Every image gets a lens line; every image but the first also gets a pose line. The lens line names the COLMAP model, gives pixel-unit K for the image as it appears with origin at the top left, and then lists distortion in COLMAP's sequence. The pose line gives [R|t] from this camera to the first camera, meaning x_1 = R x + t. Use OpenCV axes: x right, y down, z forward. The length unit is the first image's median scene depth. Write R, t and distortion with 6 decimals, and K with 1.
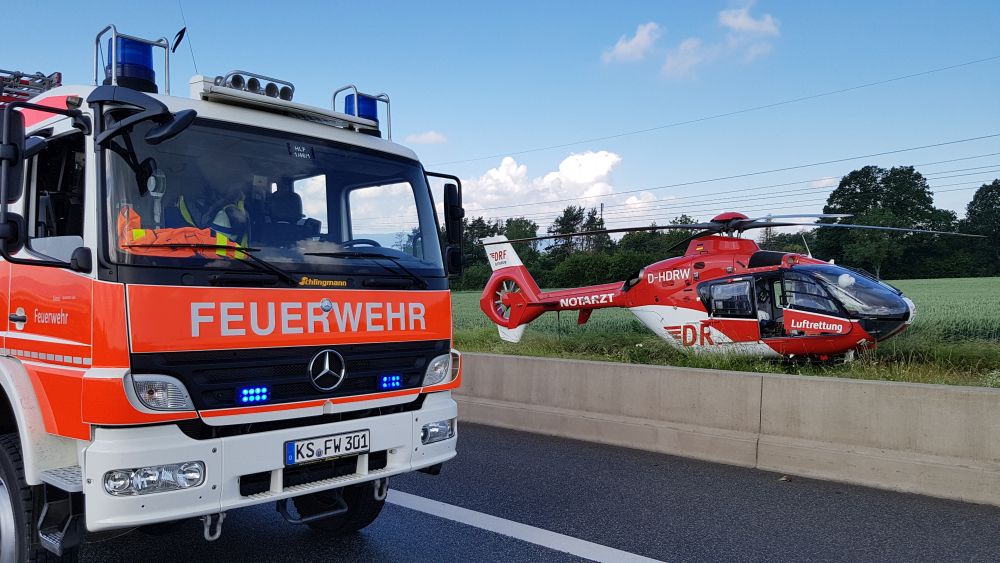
lens RADIAL K [[771.8, 0, 500.0], [0, 771.8, 281.5], [0, 0, 1]] dist [0.103485, -0.145894]
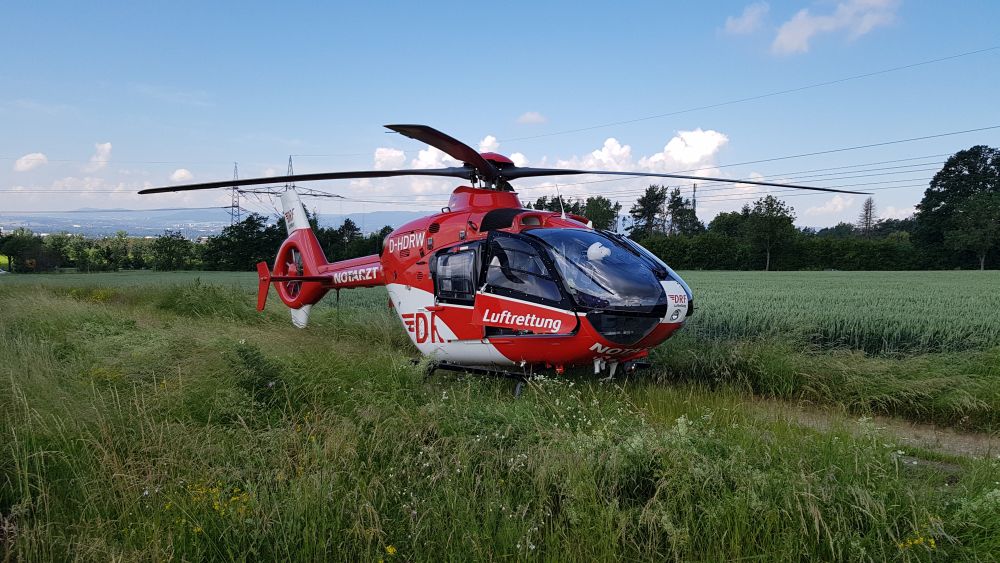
lens RADIAL K [[771.8, 0, 500.0], [0, 771.8, 281.5], [0, 0, 1]] dist [0.103485, -0.145894]
pose [[0.992704, 0.031249, -0.116459, 0.391278], [-0.028138, 0.999204, 0.028264, 0.006043], [0.117250, -0.024781, 0.992793, 0.312926]]
